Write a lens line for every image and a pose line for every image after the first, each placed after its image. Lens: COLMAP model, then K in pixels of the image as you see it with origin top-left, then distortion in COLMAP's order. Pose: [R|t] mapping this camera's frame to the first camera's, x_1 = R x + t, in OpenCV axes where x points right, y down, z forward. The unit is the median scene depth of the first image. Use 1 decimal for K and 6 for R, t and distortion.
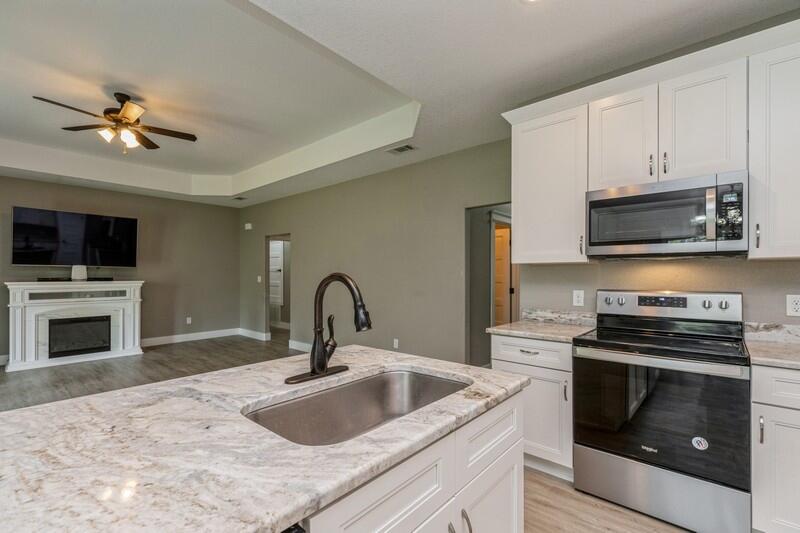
lens RADIAL K [[357.2, 0, 398.4], [0, 357.2, 274.2], [0, 0, 1]] dist [0.001452, 0.000150]
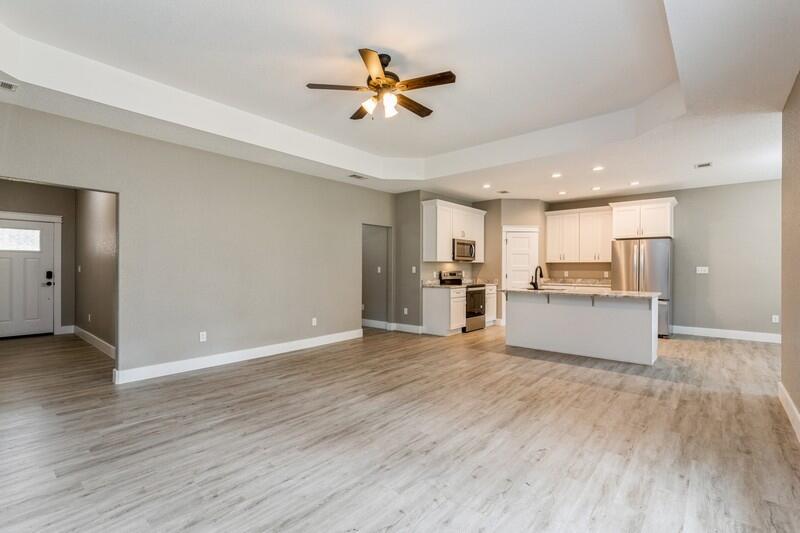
lens RADIAL K [[374.7, 0, 394.6], [0, 374.7, 268.0], [0, 0, 1]] dist [0.000986, 0.000084]
pose [[0.000045, -0.001157, 0.999999, -1.093422], [-0.007293, 0.999973, 0.001157, 0.008009], [-0.999973, -0.007293, 0.000036, 0.629689]]
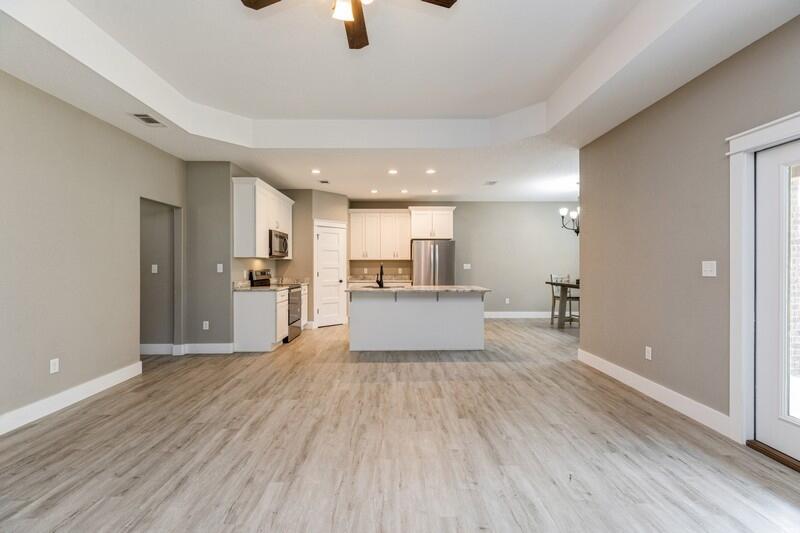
lens RADIAL K [[359.8, 0, 398.6], [0, 359.8, 266.7], [0, 0, 1]] dist [0.001712, -0.000025]
pose [[-0.668620, -0.002092, 0.743602, -0.788955], [-0.002773, 0.999996, 0.000320, 0.009724], [-0.743599, -0.001848, -0.668623, 0.837986]]
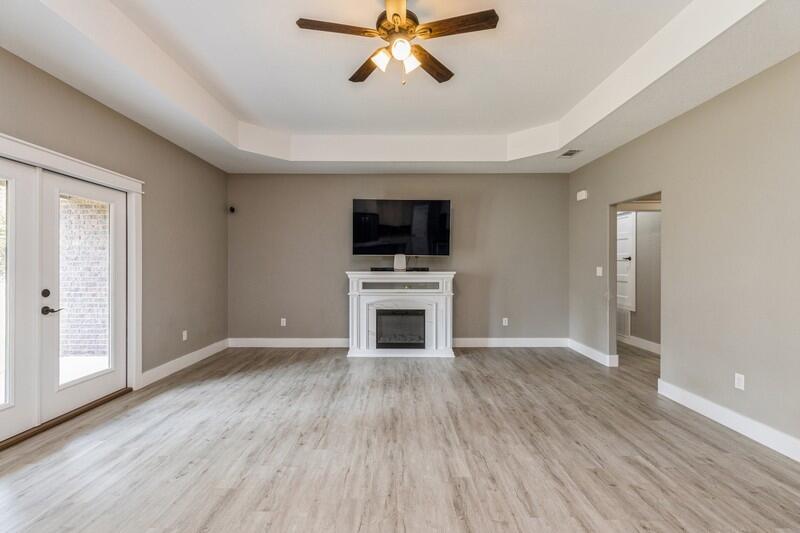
lens RADIAL K [[359.8, 0, 398.6], [0, 359.8, 266.7], [0, 0, 1]] dist [0.001712, -0.000025]
pose [[0.658896, 0.003131, -0.752227, -0.172515], [0.000321, 0.999990, 0.004443, 0.003220], [0.752234, -0.003168, 0.658889, 0.363731]]
